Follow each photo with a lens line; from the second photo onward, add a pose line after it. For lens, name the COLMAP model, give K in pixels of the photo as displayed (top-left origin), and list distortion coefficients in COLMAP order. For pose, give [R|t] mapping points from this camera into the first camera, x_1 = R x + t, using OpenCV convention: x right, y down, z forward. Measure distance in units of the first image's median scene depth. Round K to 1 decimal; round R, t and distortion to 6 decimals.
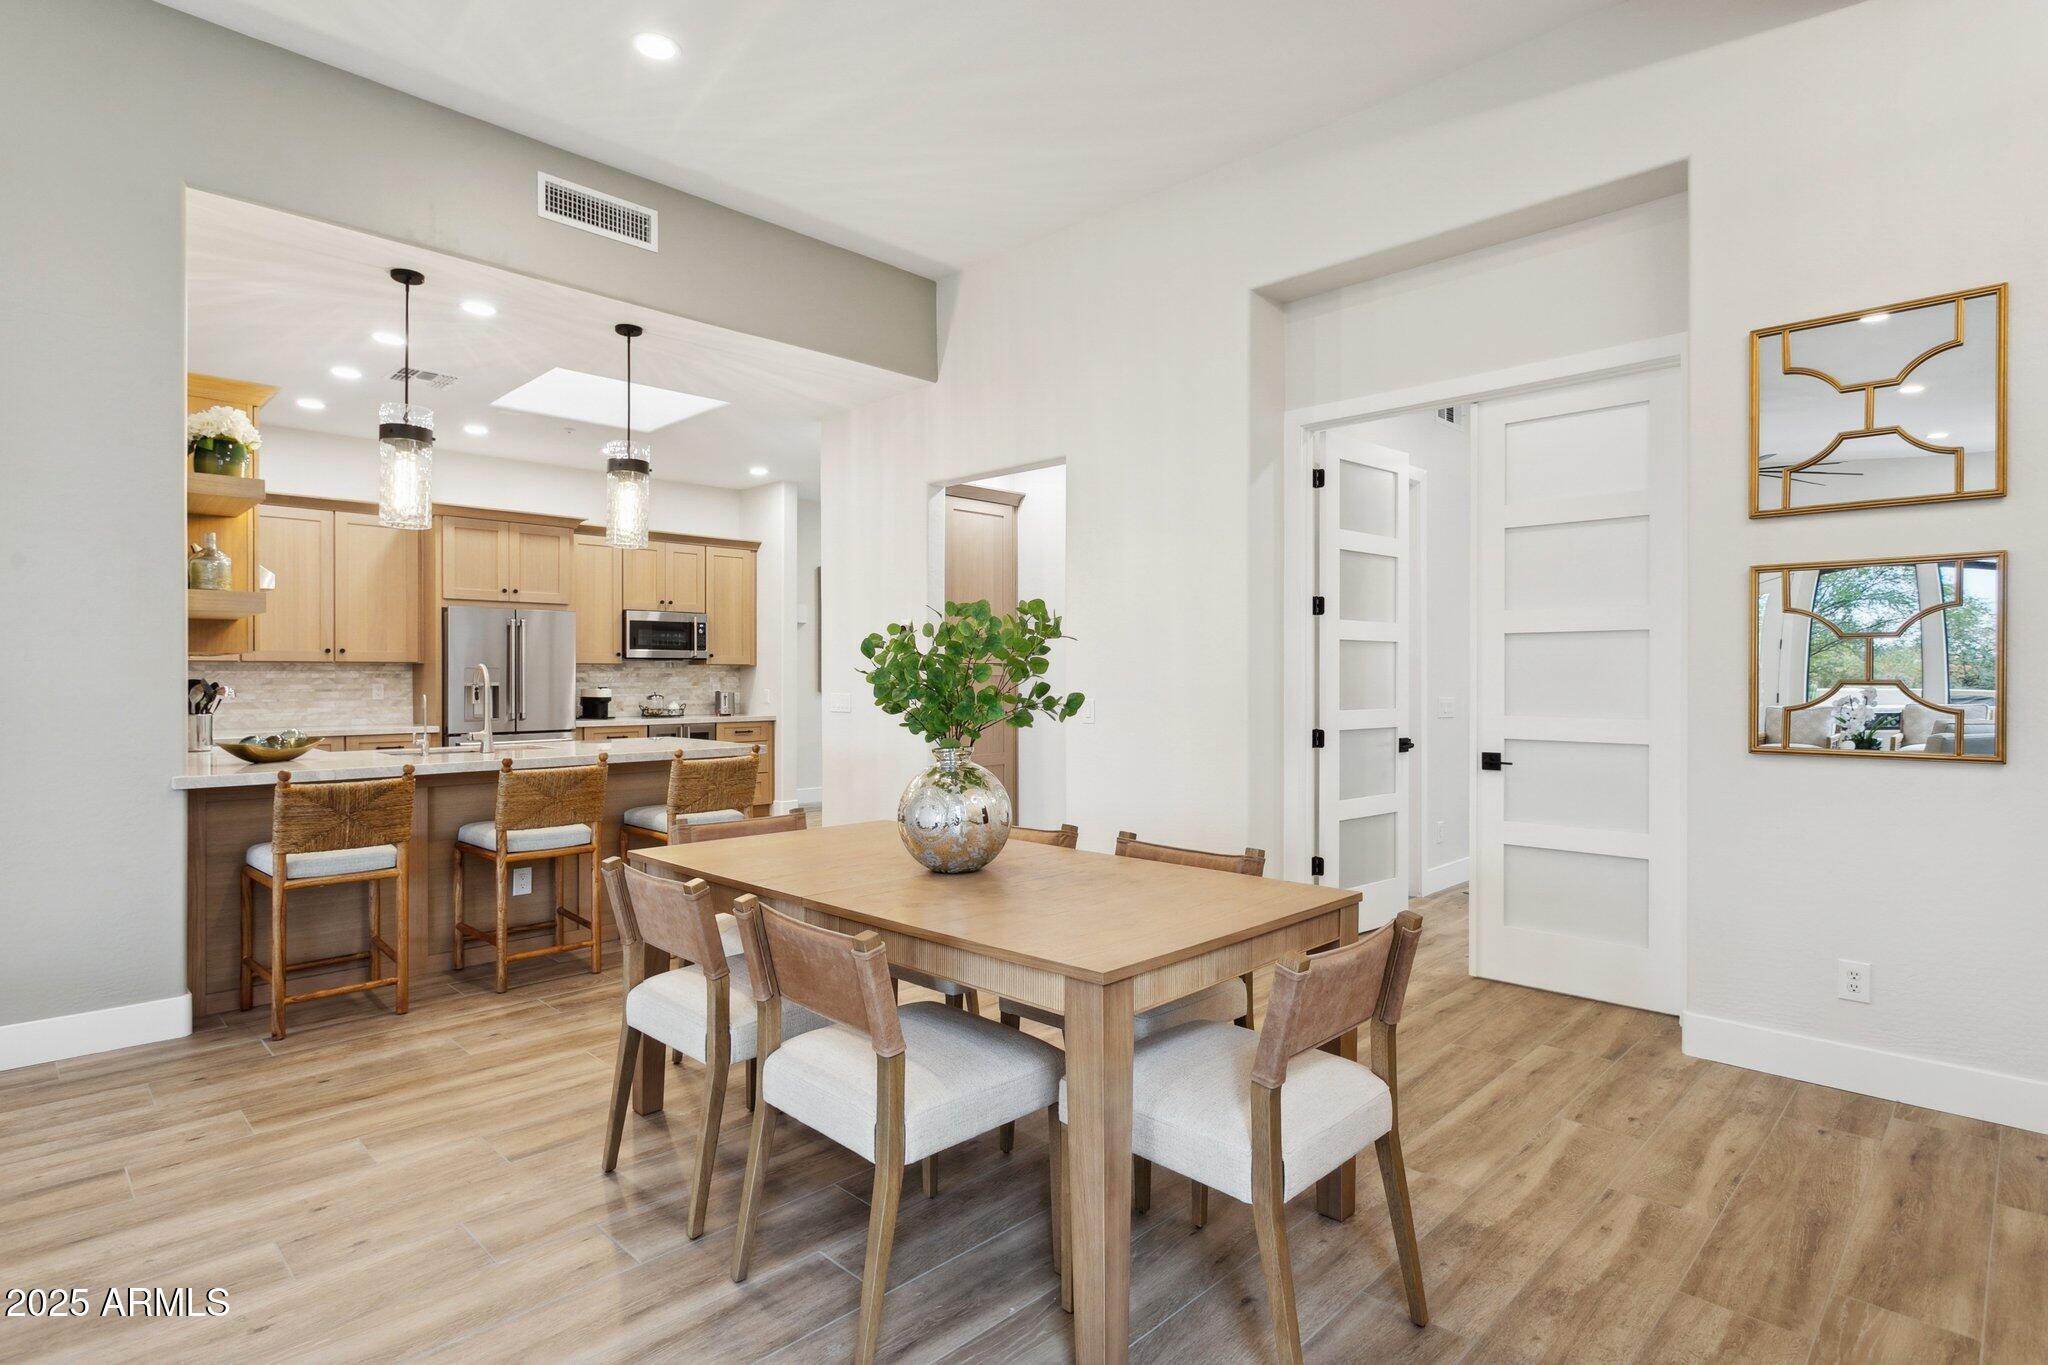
lens RADIAL K [[1022.7, 0, 1017.2], [0, 1022.7, 675.7], [0, 0, 1]] dist [-0.002764, 0.001666]
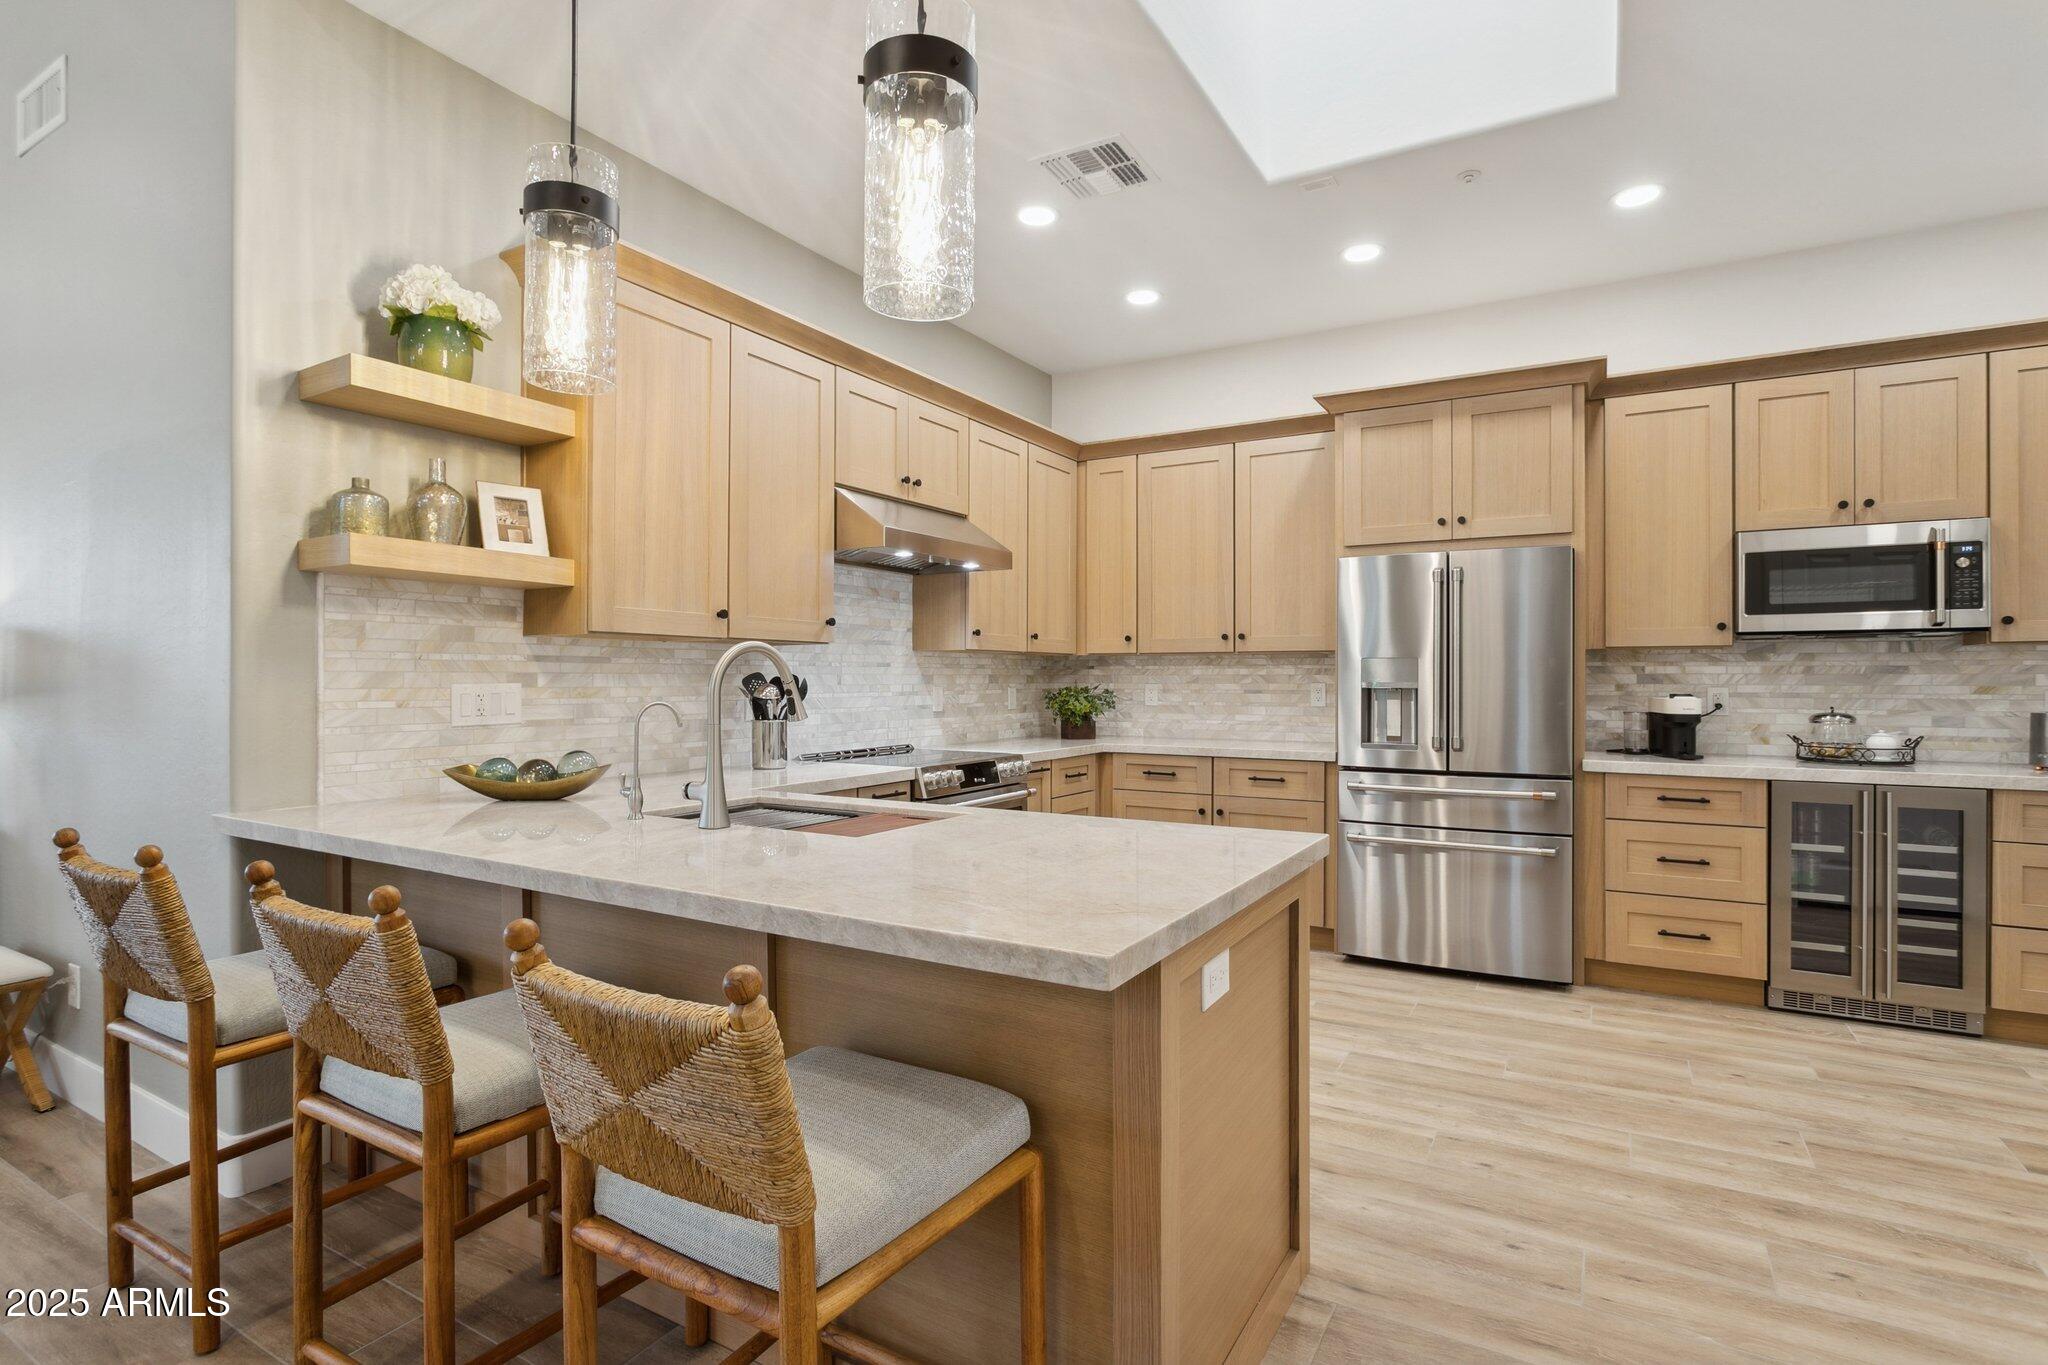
lens RADIAL K [[1022.7, 0, 1023.5], [0, 1022.7, 675.8], [0, 0, 1]] dist [-0.002764, 0.001666]
pose [[0.250112, -0.000206, -0.968217, -0.007191], [-0.000906, 0.999999, -0.000446, 0.002857], [0.968217, 0.000989, 0.250111, 0.558621]]
